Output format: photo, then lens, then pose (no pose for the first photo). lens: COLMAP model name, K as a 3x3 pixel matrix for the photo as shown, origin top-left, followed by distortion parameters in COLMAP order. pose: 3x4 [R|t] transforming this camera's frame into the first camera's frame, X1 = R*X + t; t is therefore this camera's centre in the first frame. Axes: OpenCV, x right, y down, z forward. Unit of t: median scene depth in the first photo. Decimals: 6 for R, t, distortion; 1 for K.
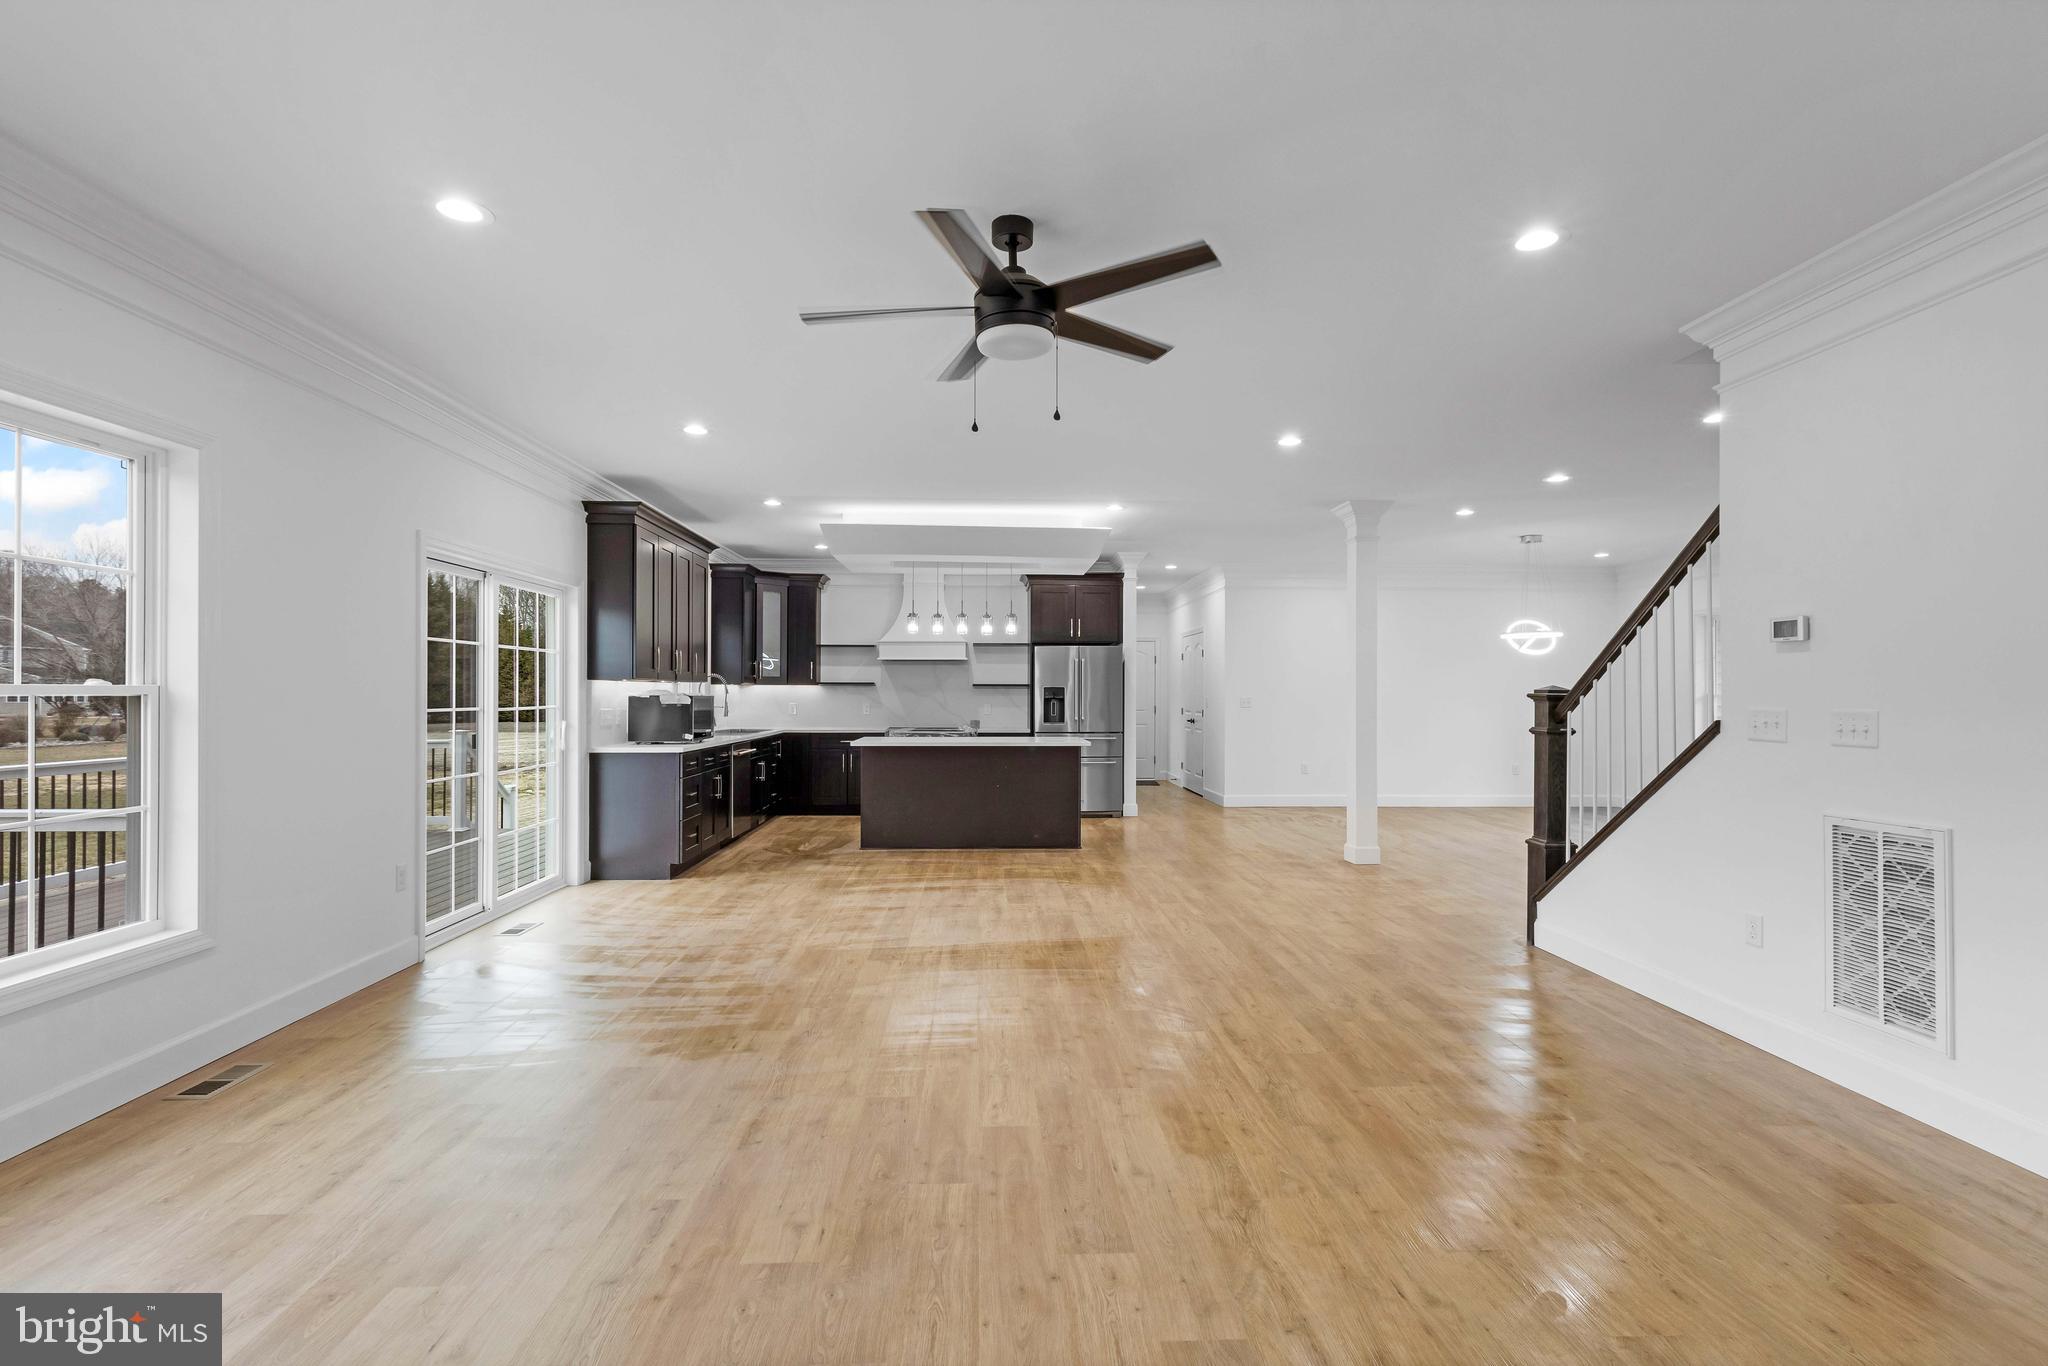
lens RADIAL K [[958.6, 0, 1026.4], [0, 958.6, 682.9], [0, 0, 1]] dist [0.003558, 0.001533]
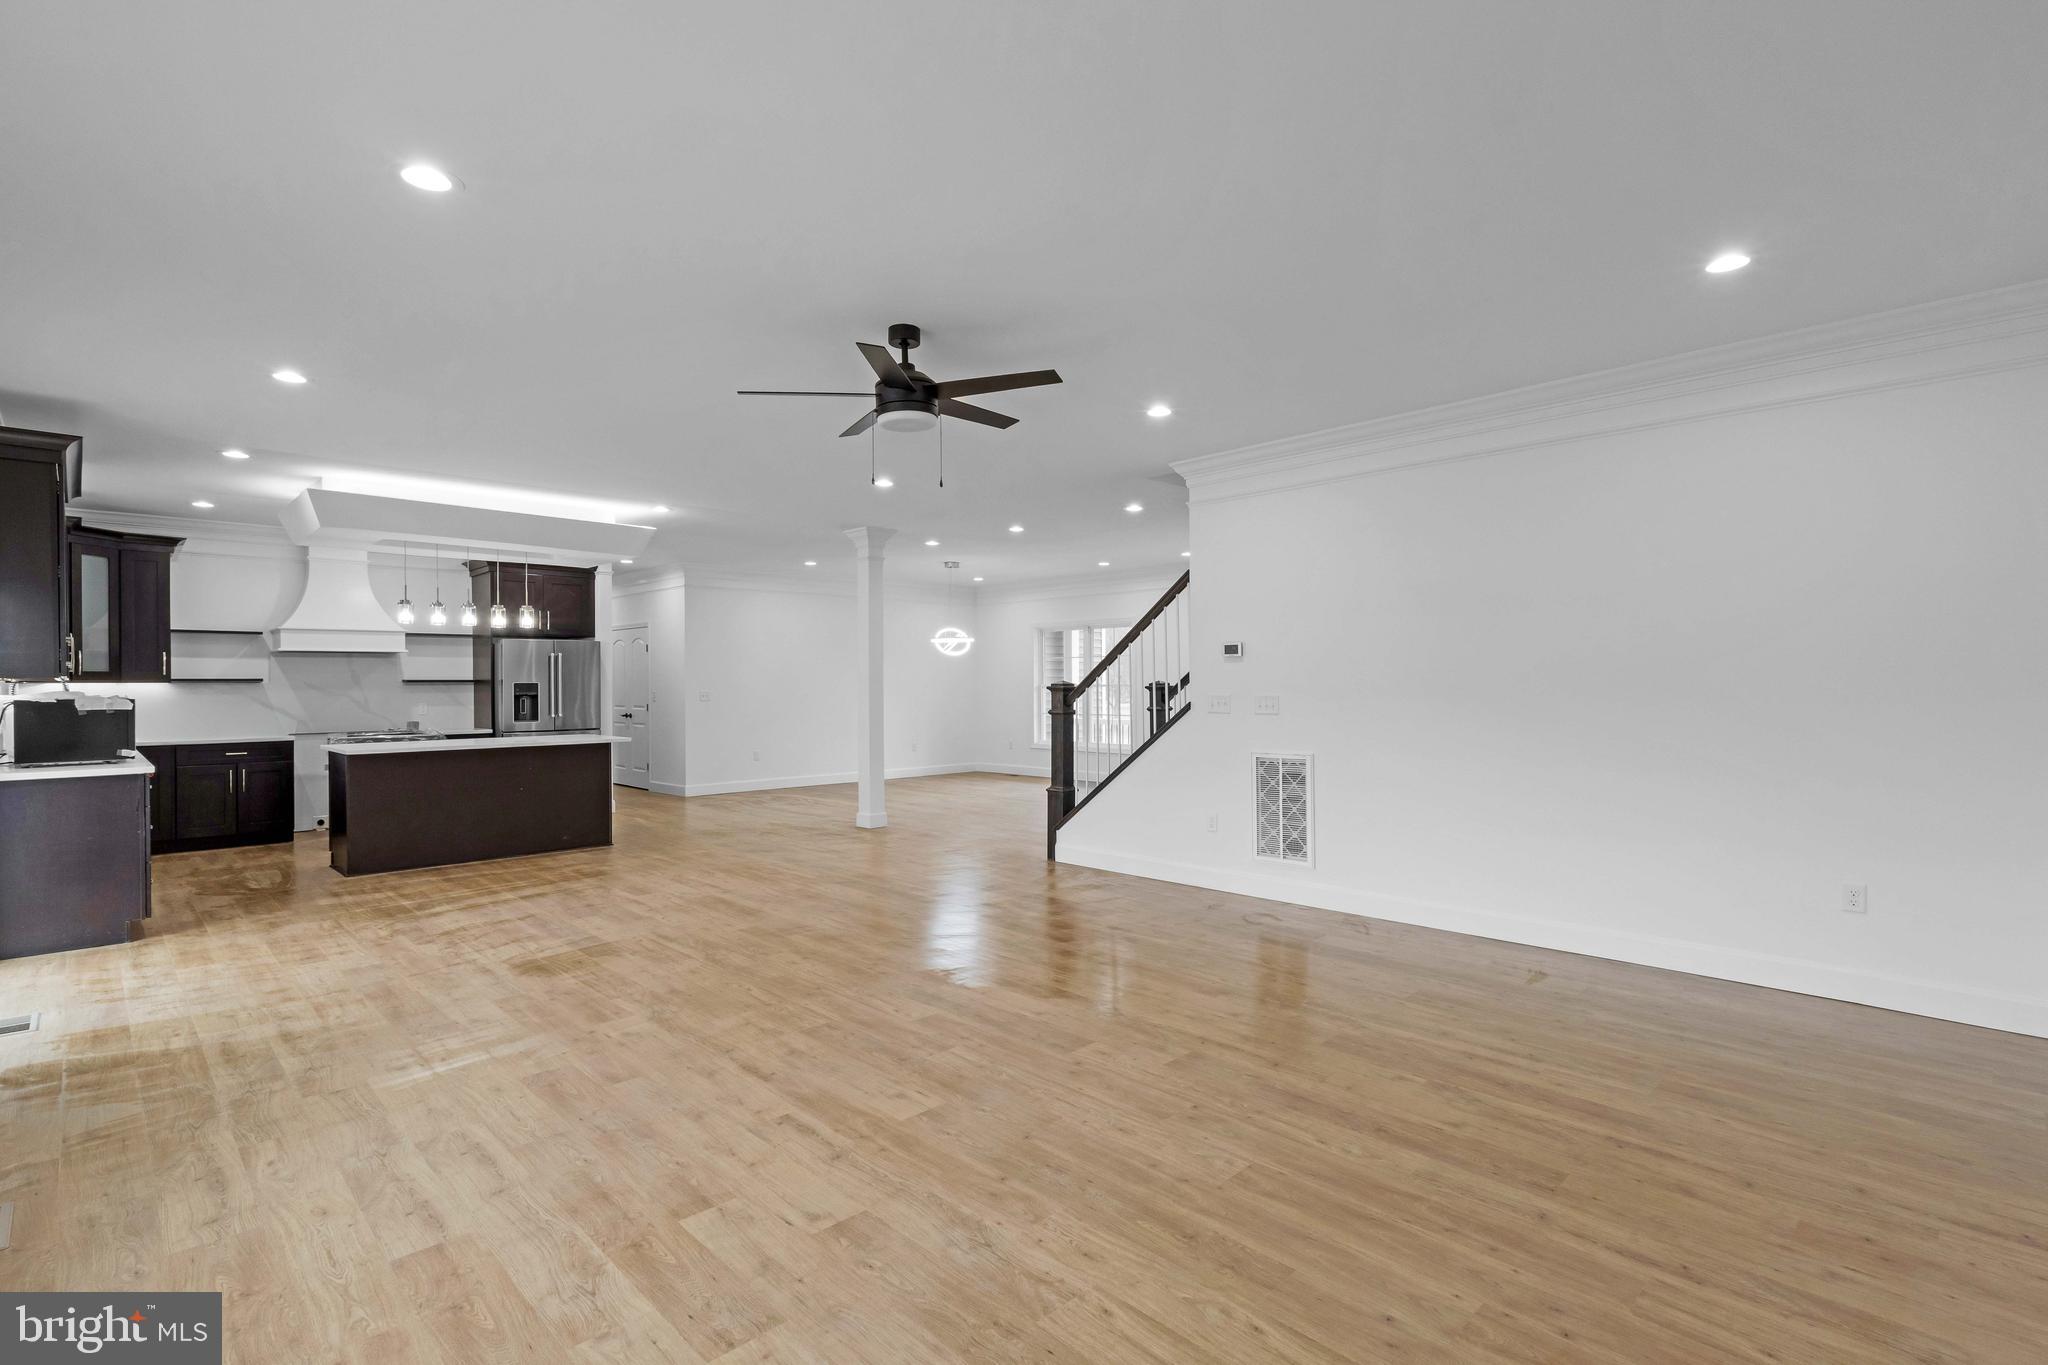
lens RADIAL K [[958.6, 0, 1028.1], [0, 958.6, 682.5], [0, 0, 1]] dist [0.003558, 0.001533]
pose [[0.748103, -0.006633, 0.663549, -0.451725], [0.001366, 0.999963, 0.008456, -0.007007], [-0.663581, -0.005420, 0.748085, -0.049136]]
